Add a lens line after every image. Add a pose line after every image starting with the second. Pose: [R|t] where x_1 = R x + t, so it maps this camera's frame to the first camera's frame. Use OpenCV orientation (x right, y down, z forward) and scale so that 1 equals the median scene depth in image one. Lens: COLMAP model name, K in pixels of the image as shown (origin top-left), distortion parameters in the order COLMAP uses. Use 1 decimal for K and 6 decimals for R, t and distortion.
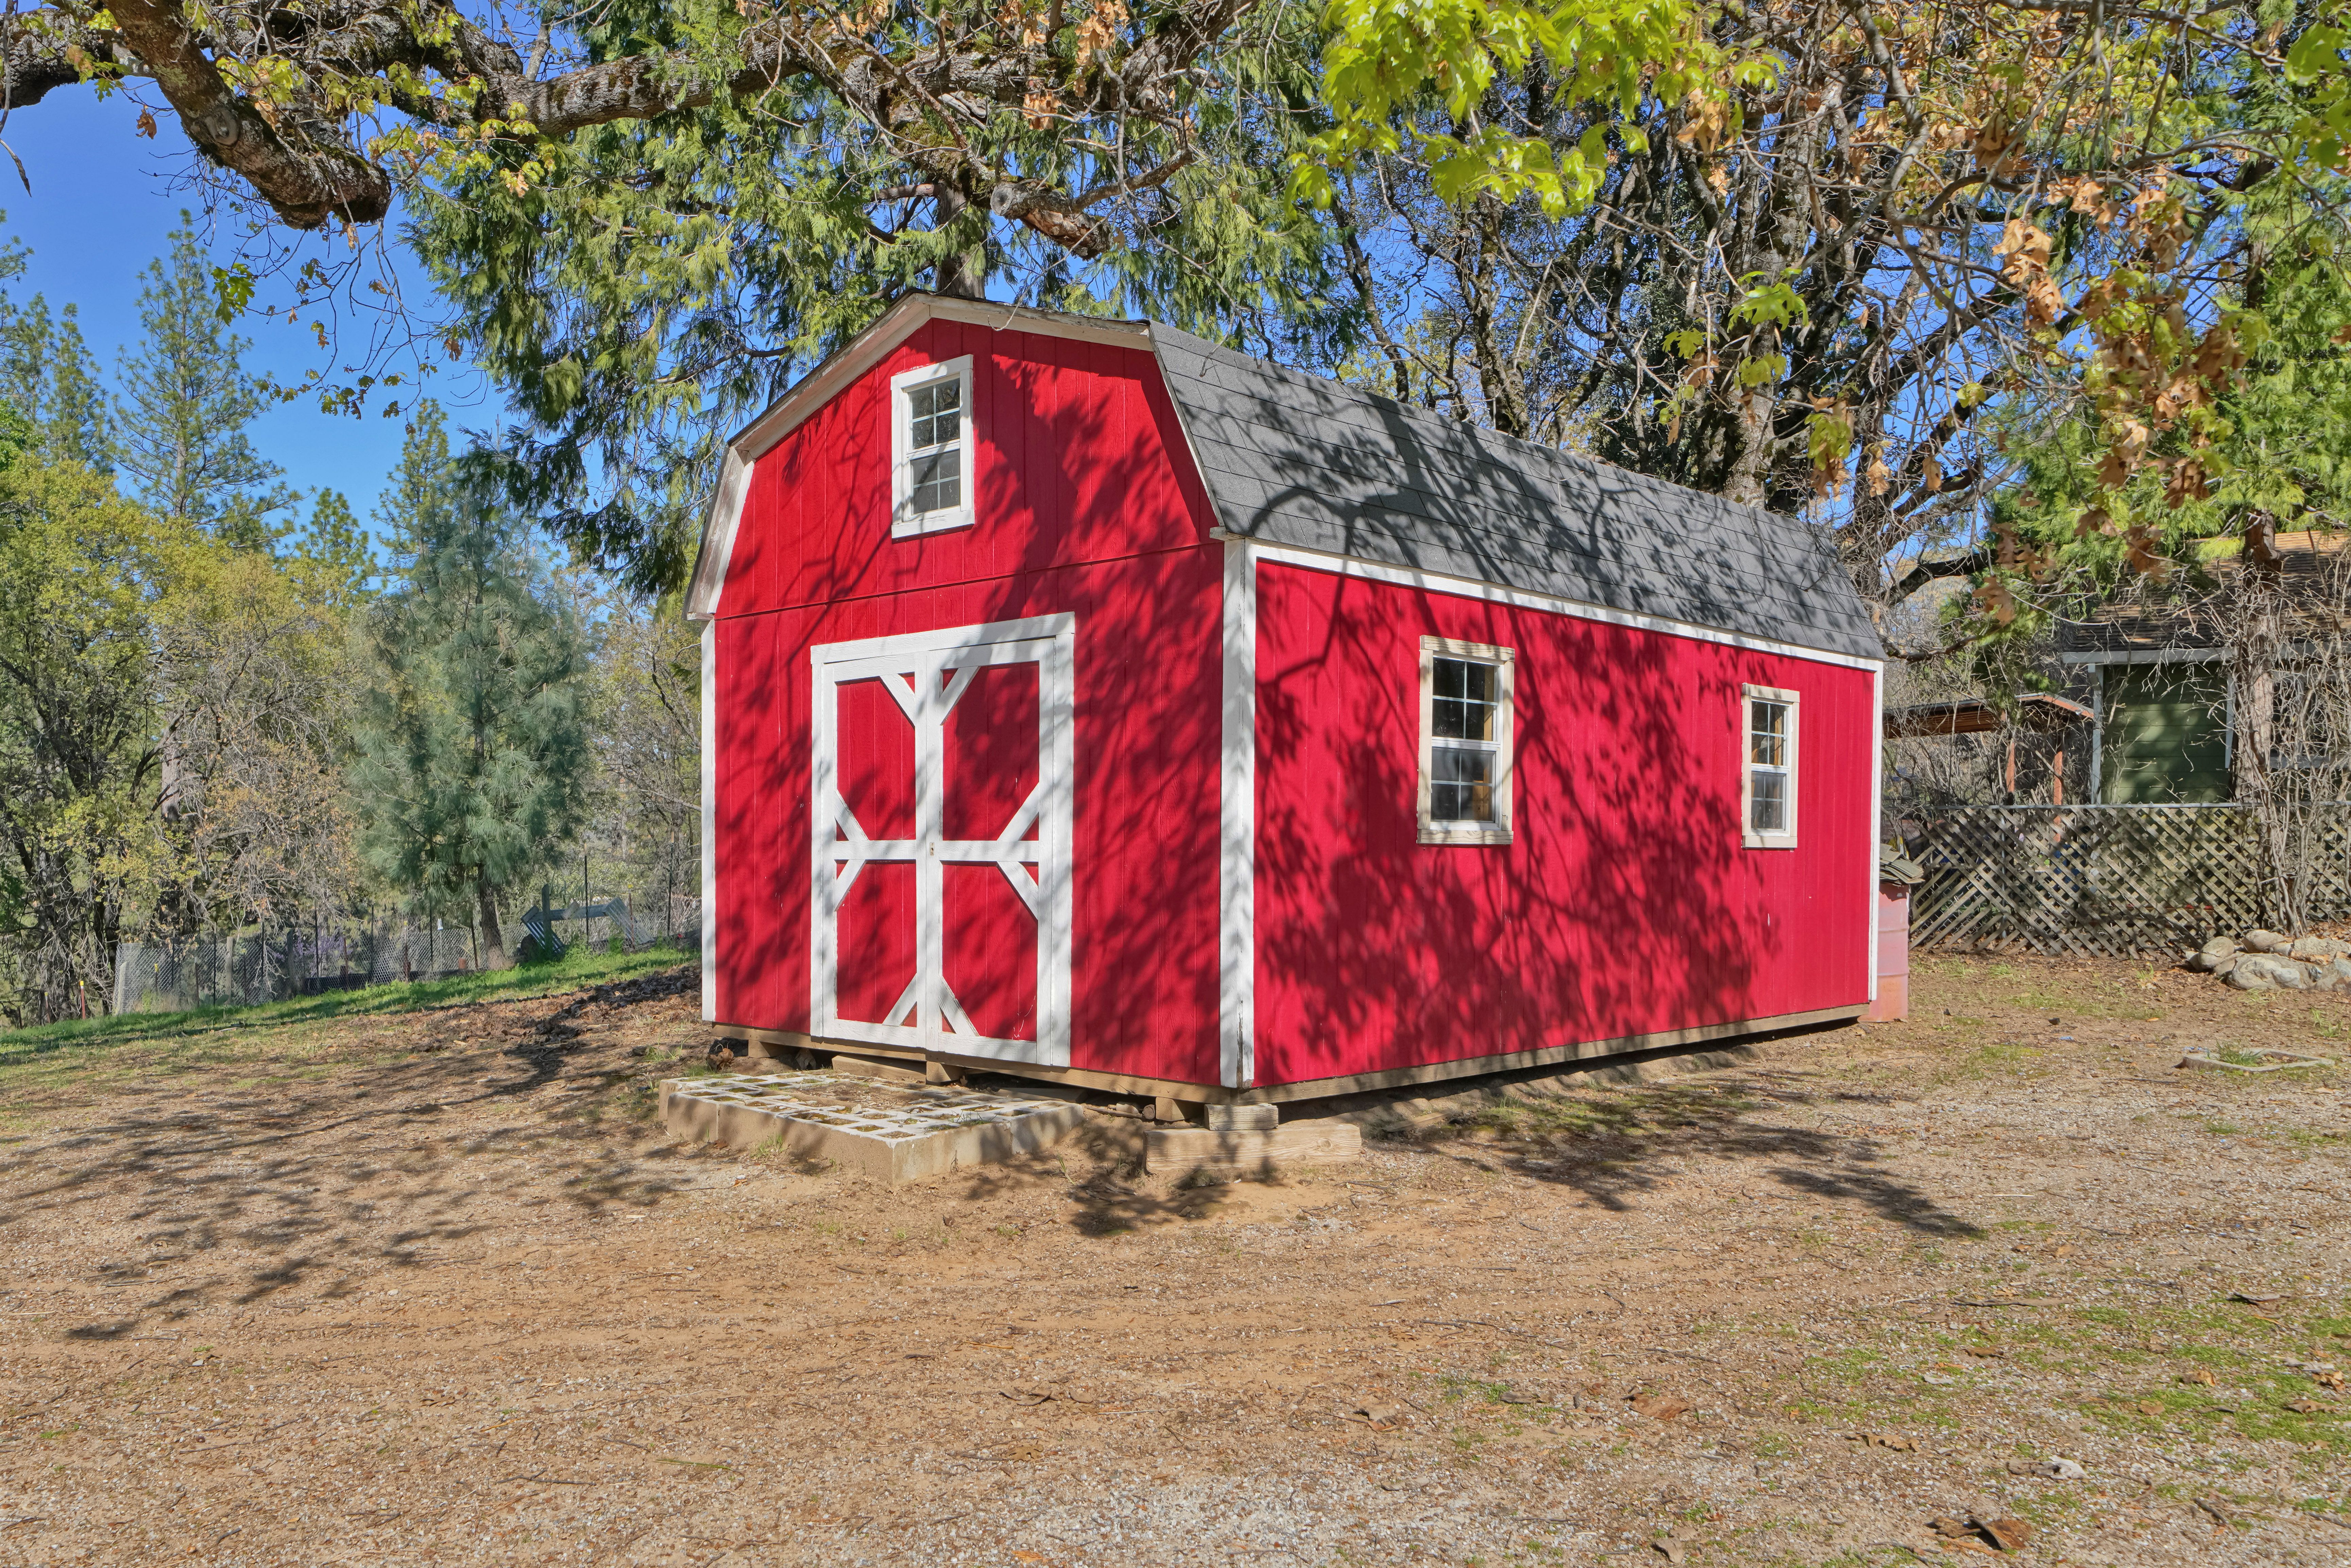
lens RADIAL K [[1847.5, 0, 1105.1], [0, 1847.5, 837.5], [0, 0, 1]] dist [0.003674, 0.003972]
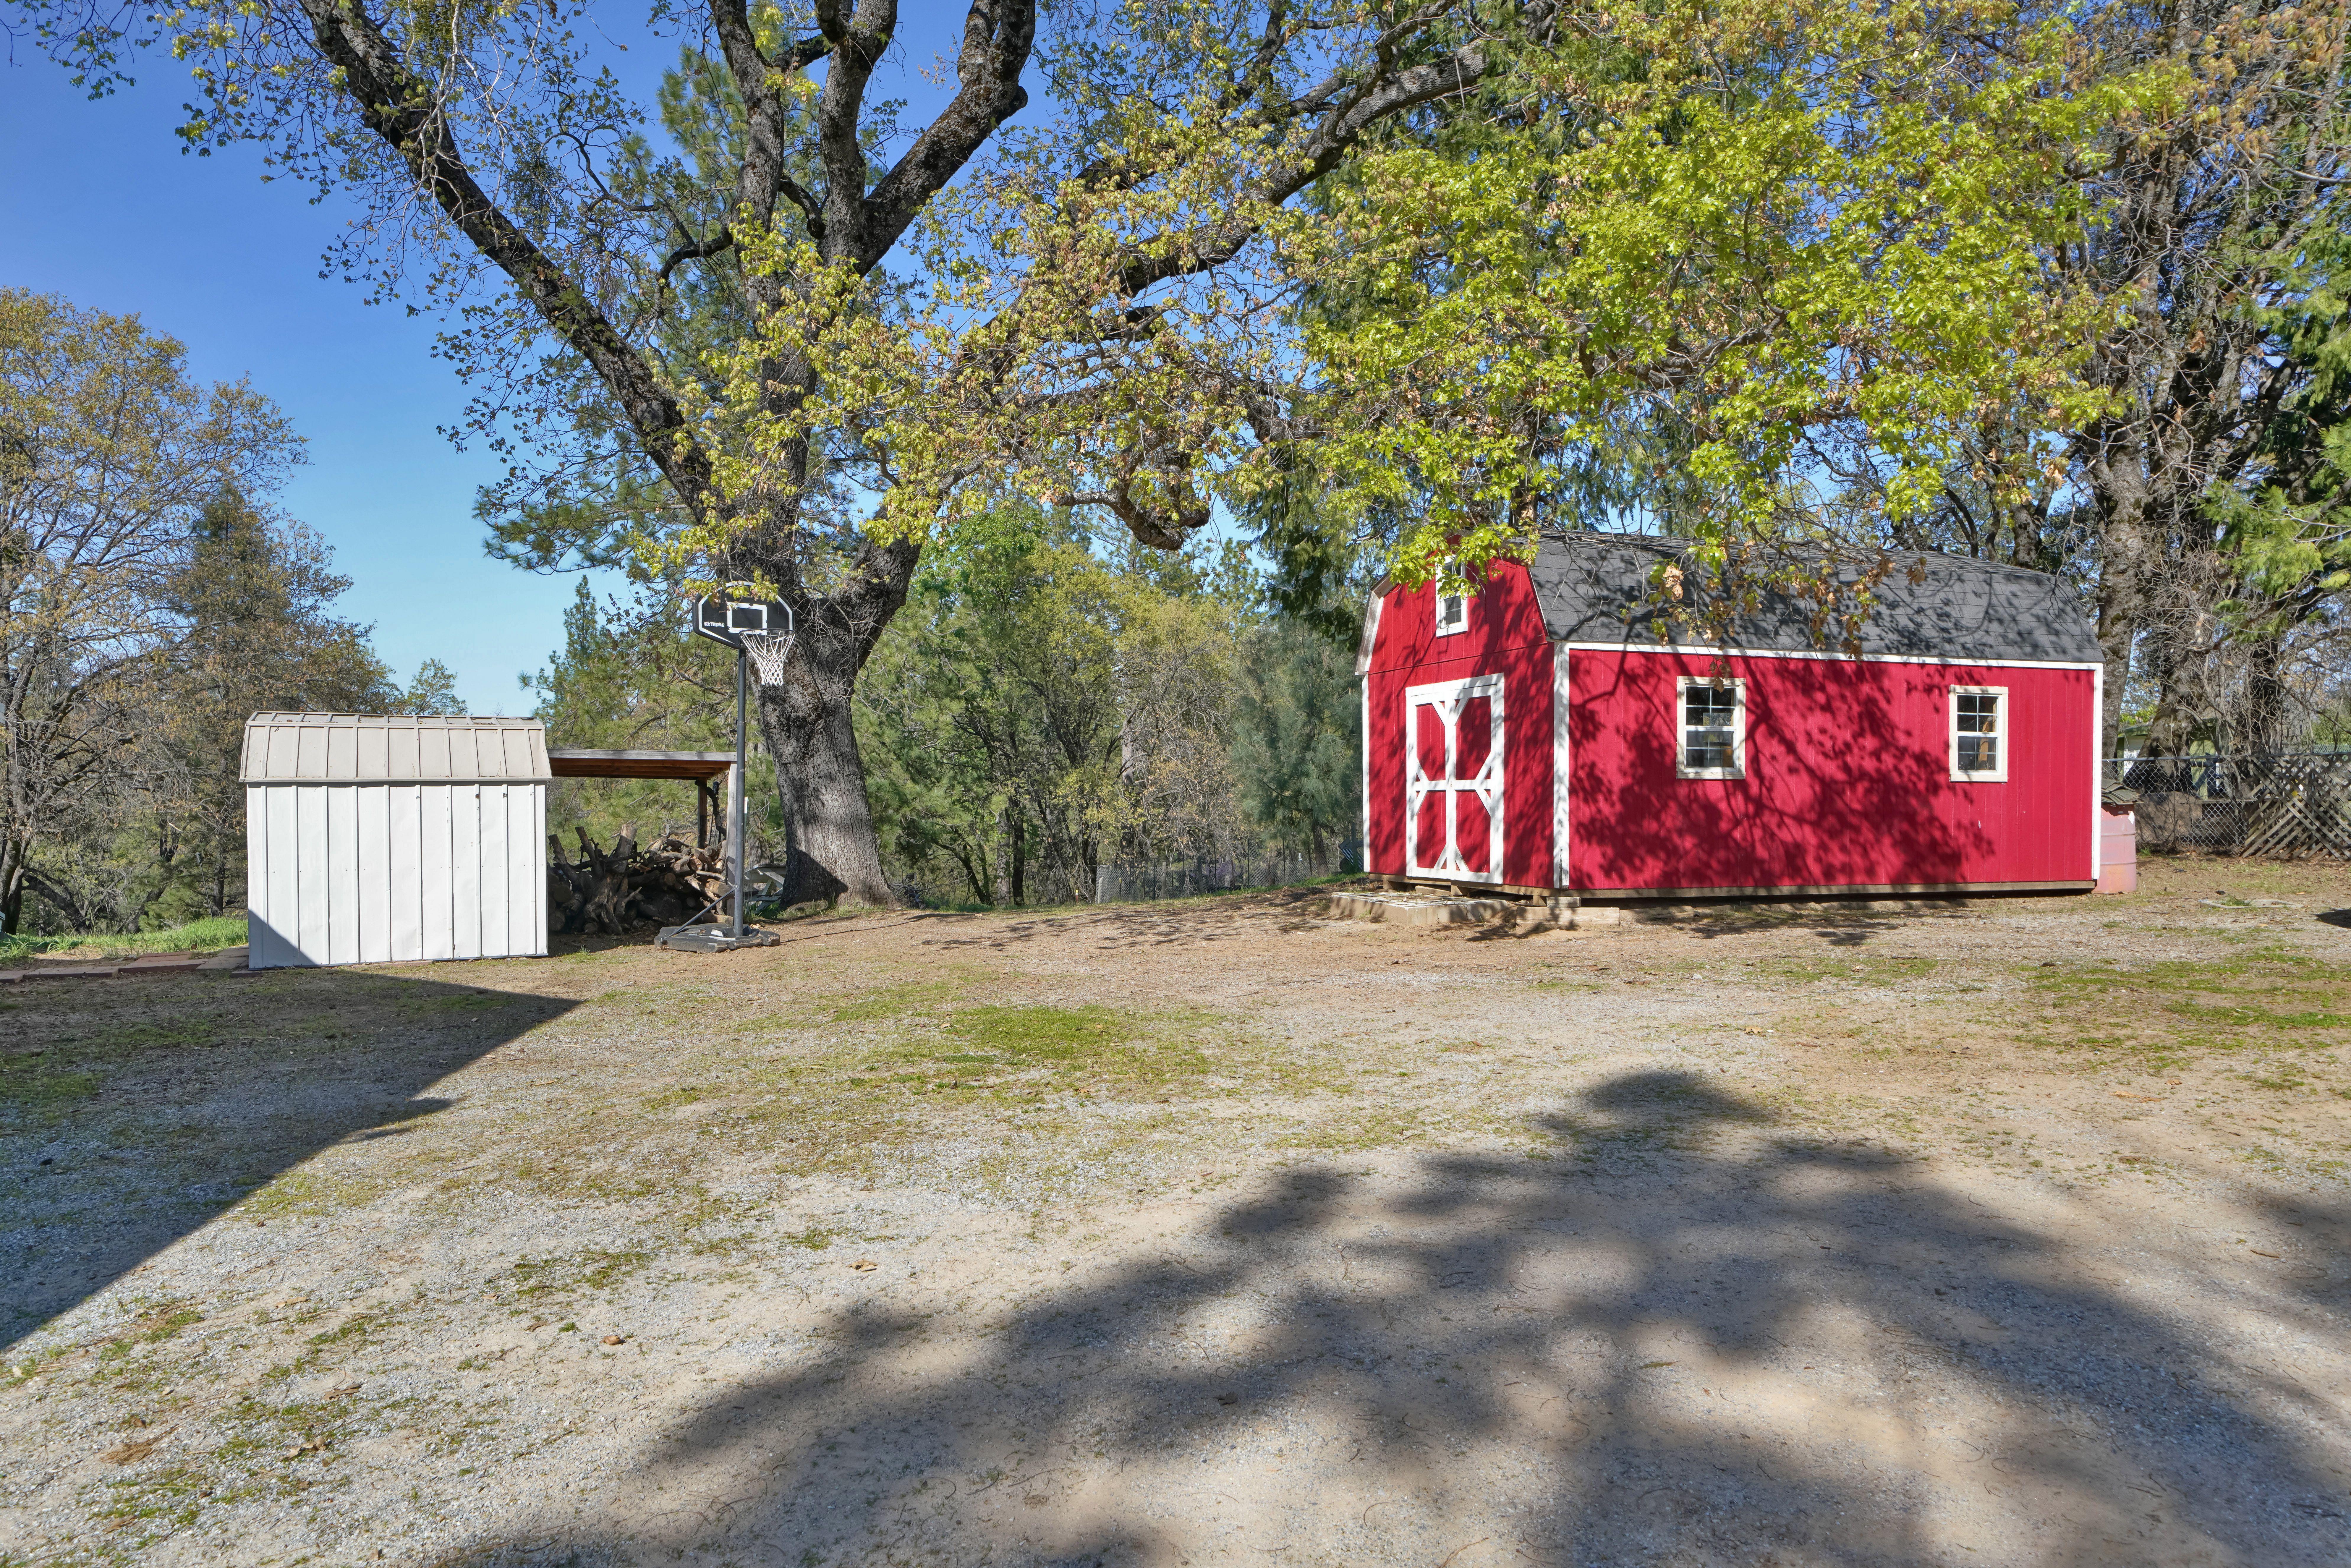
lens RADIAL K [[1559.2, 0, 1166.6], [0, 1559.2, 792.4], [0, 0, 1]] dist [-0.004931, -0.003499]
pose [[0.903538, -0.007974, -0.428434, 0.373374], [0.006627, 0.999967, -0.004636, 0.020938], [0.428457, 0.001350, 0.903561, -0.745660]]
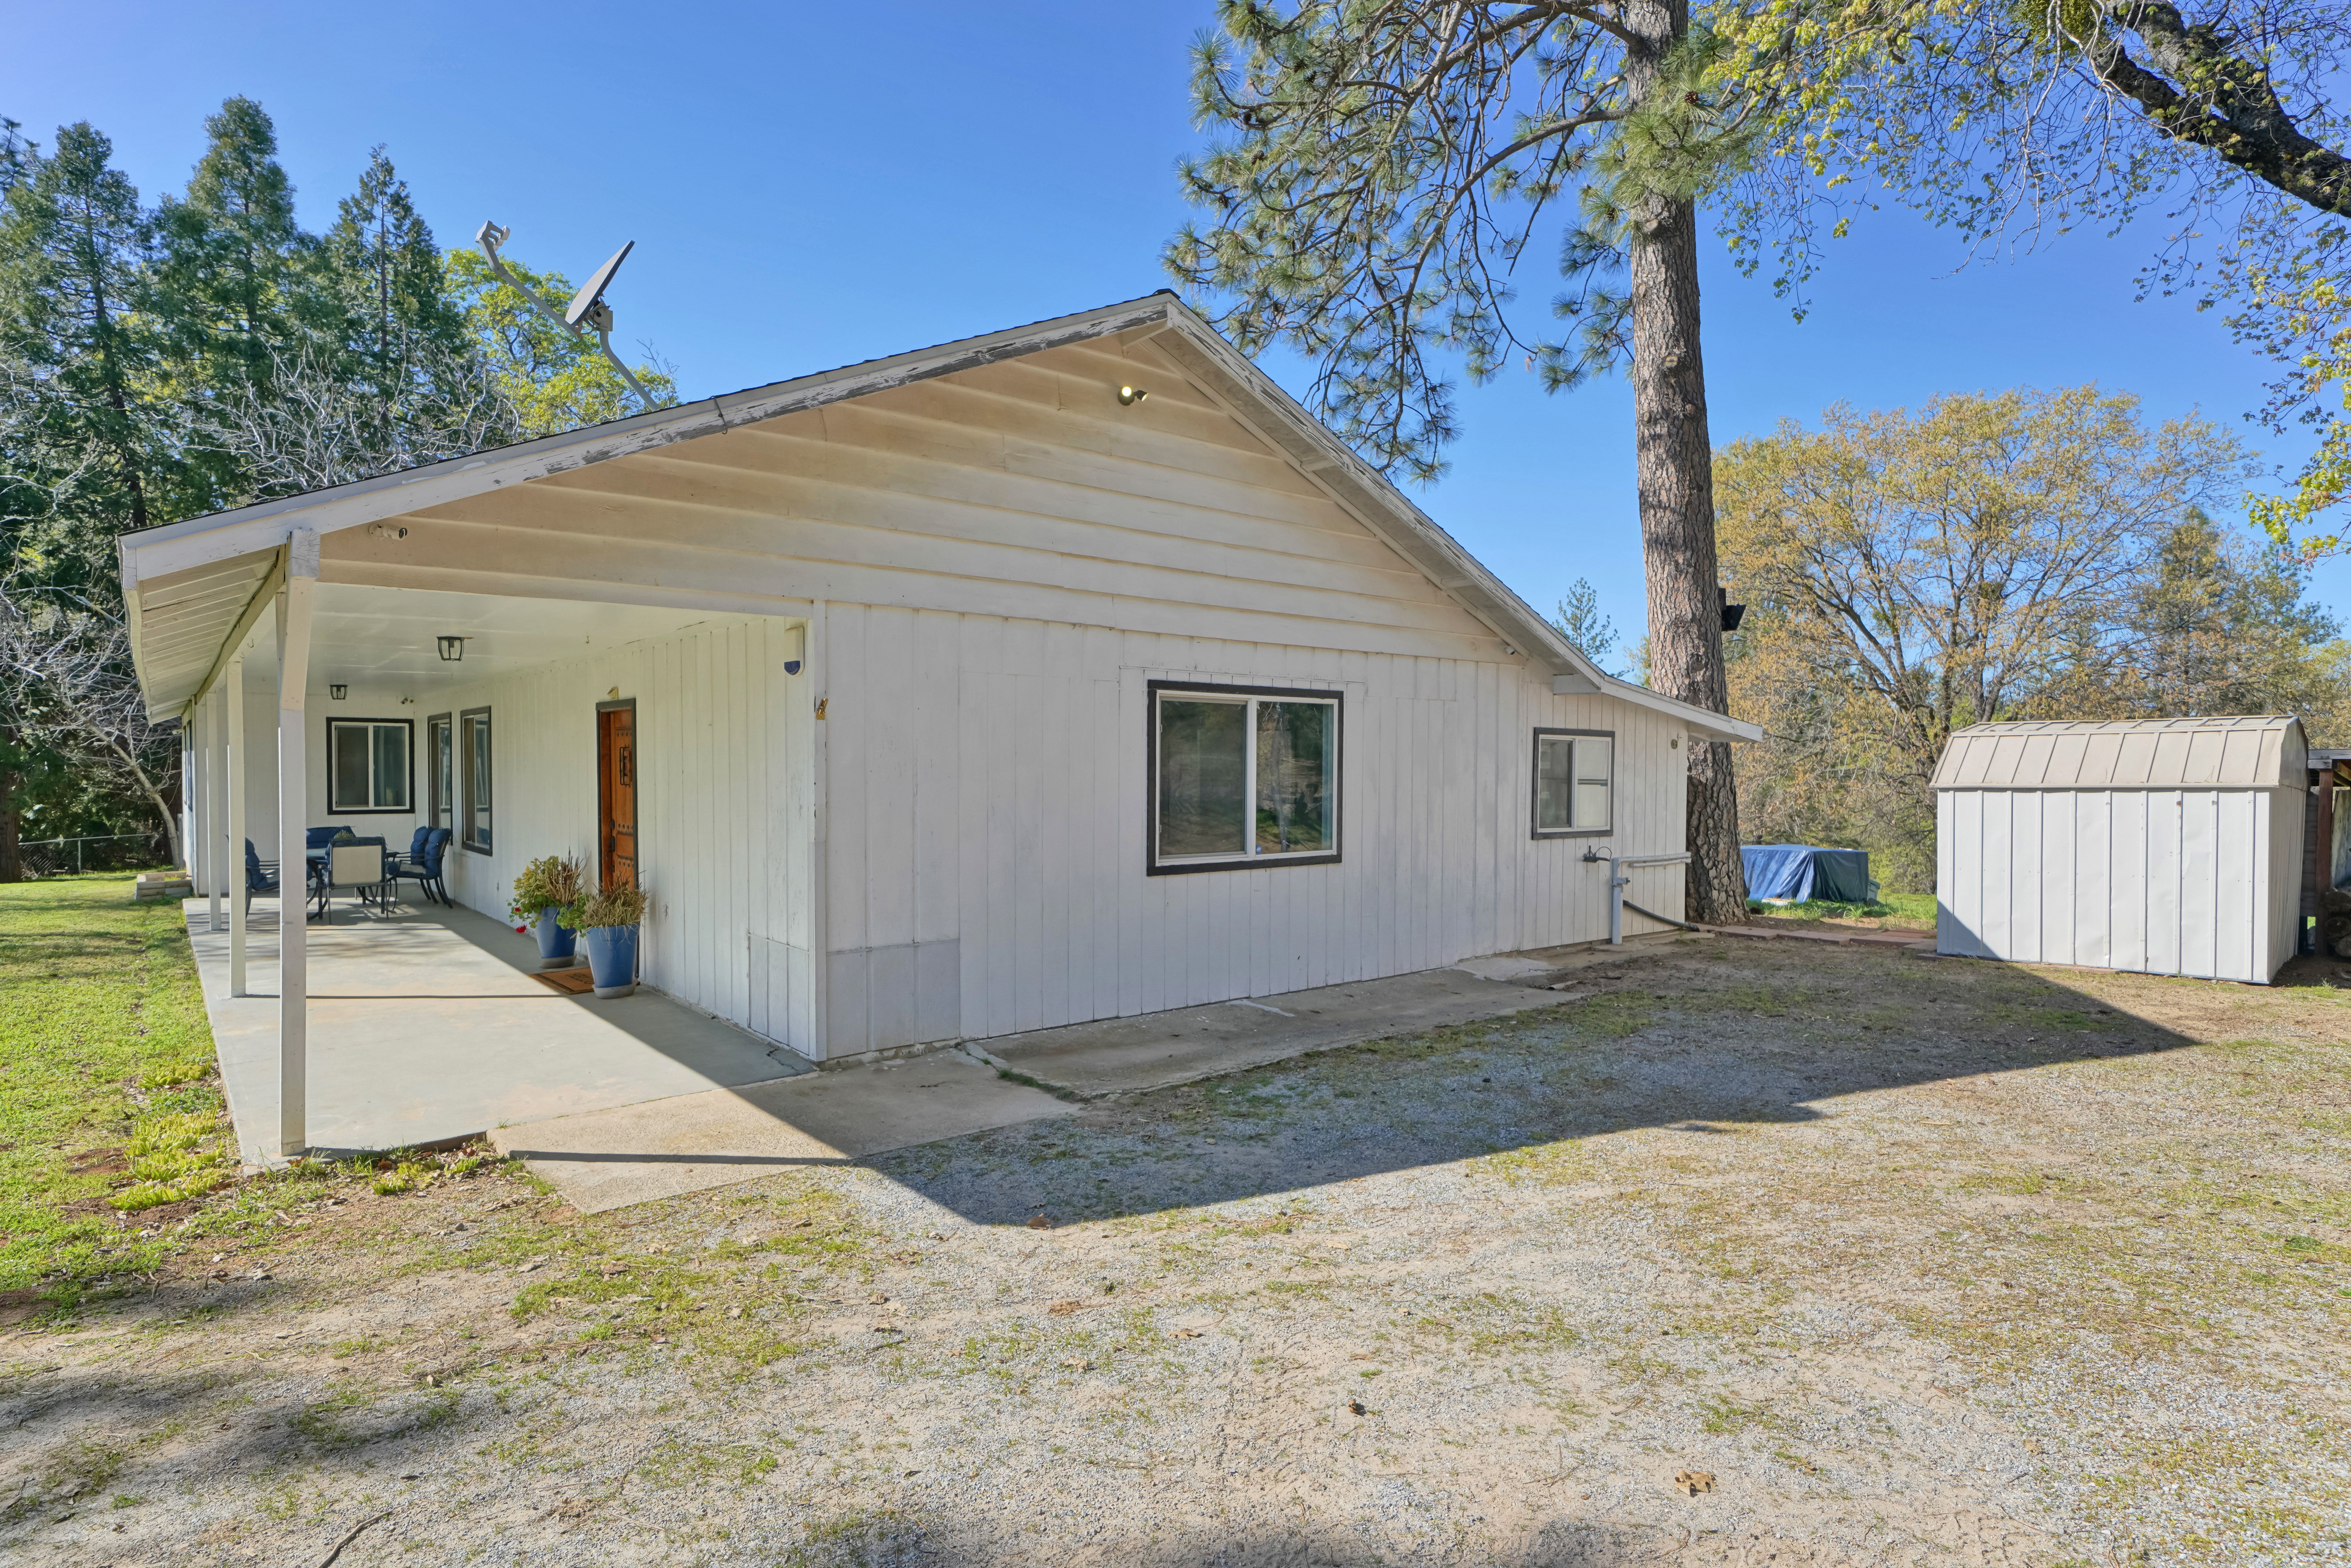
lens RADIAL K [[1227.3, 0, 1168.8], [0, 1227.3, 797.8], [0, 0, 1]] dist [0.001832, -0.002387]
pose [[-0.153745, 0.006763, -0.988087, 0.374918], [-0.008559, 0.999930, 0.008175, 0.005165], [0.988073, 0.009714, -0.153677, -0.380689]]
